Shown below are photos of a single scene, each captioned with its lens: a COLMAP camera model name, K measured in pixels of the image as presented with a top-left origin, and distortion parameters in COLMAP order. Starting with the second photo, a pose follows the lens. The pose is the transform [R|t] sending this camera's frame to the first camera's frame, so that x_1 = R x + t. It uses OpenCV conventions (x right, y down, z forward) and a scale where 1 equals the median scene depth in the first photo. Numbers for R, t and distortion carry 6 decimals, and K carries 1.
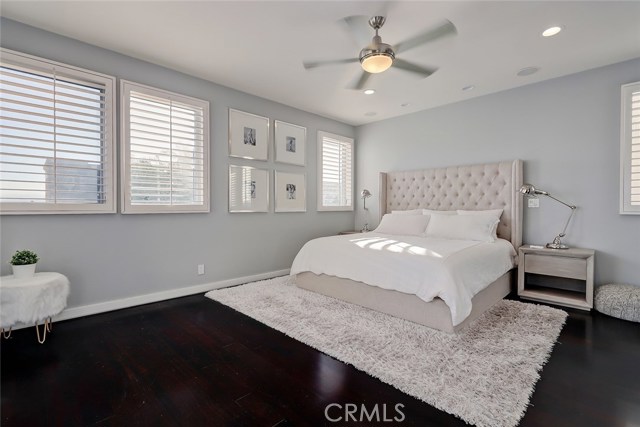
lens RADIAL K [[300.8, 0, 314.0], [0, 300.8, 213.3], [0, 0, 1]] dist [0.000178, -0.000614]
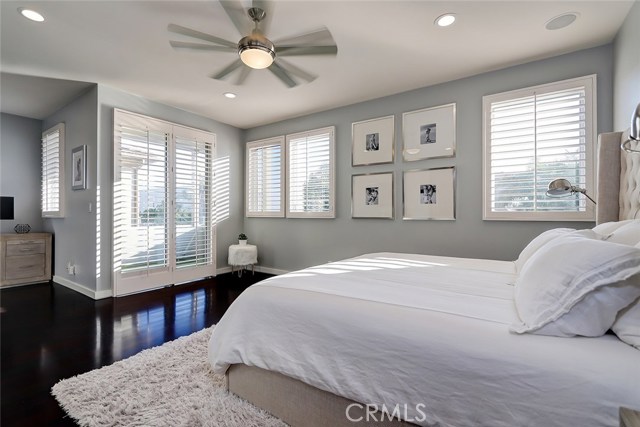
lens RADIAL K [[300.8, 0, 314.0], [0, 300.8, 213.3], [0, 0, 1]] dist [0.000178, -0.000614]
pose [[0.167524, -0.003634, -0.985861, 0.712196], [-0.023128, 0.999704, -0.007615, -0.010022], [0.985597, 0.024077, 0.167390, 0.635162]]
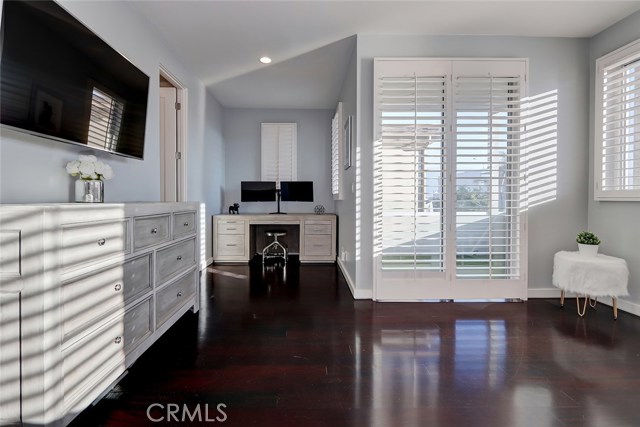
lens RADIAL K [[281.6, 0, 318.7], [0, 281.6, 201.6], [0, 0, 1]] dist [0.000025, -0.000205]
pose [[-0.695691, 0.004529, -0.718327, 0.280270], [-0.017846, 0.999563, 0.023586, 0.001053], [0.718120, 0.029228, -0.695306, 0.559293]]
